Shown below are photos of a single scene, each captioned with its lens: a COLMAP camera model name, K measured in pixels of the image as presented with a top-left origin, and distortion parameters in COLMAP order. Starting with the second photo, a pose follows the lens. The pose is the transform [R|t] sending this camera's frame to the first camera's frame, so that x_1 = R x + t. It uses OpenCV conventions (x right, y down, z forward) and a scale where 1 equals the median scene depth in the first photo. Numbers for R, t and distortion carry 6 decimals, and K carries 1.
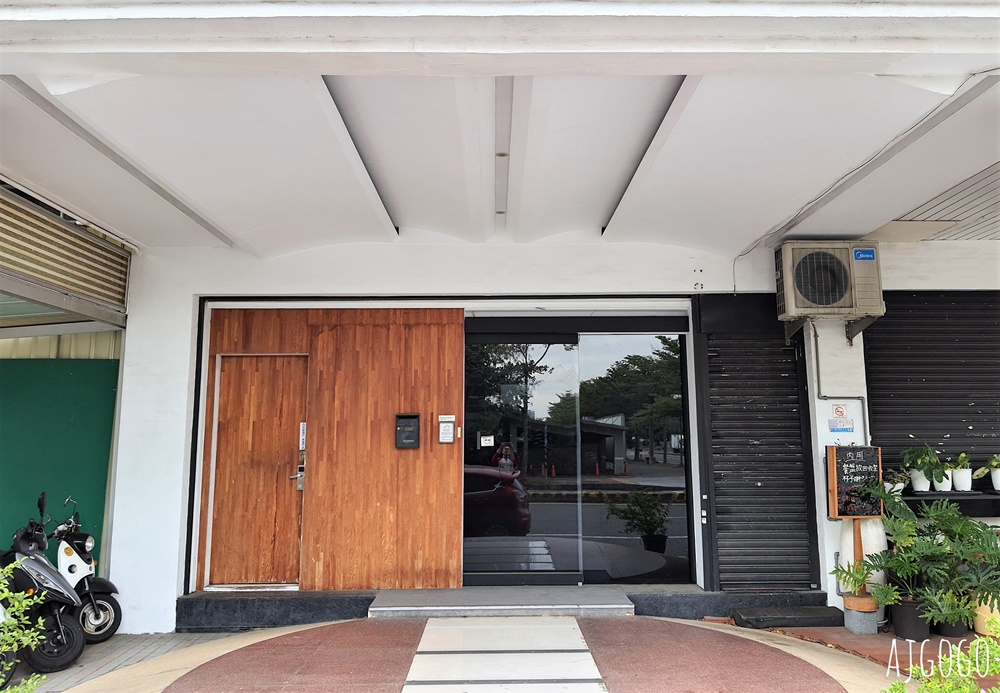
lens RADIAL K [[798.6, 0, 503.4], [0, 798.6, 317.2], [0, 0, 1]] dist [0.047585, -0.009146]
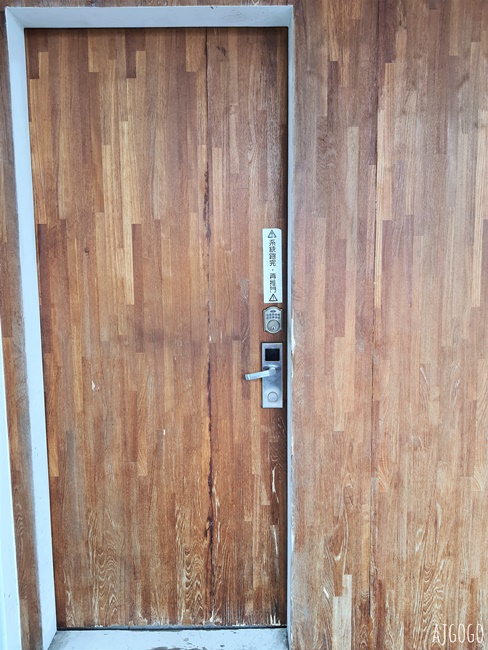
lens RADIAL K [[508.3, 0, 244.0], [0, 508.3, 325.0], [0, 0, 1]] dist [0.095066, -0.160788]
pose [[0.999993, -0.003611, 0.000580, -0.266698], [0.003323, 0.963328, 0.268306, 0.113681], [-0.001528, -0.268302, 0.963334, 0.780548]]
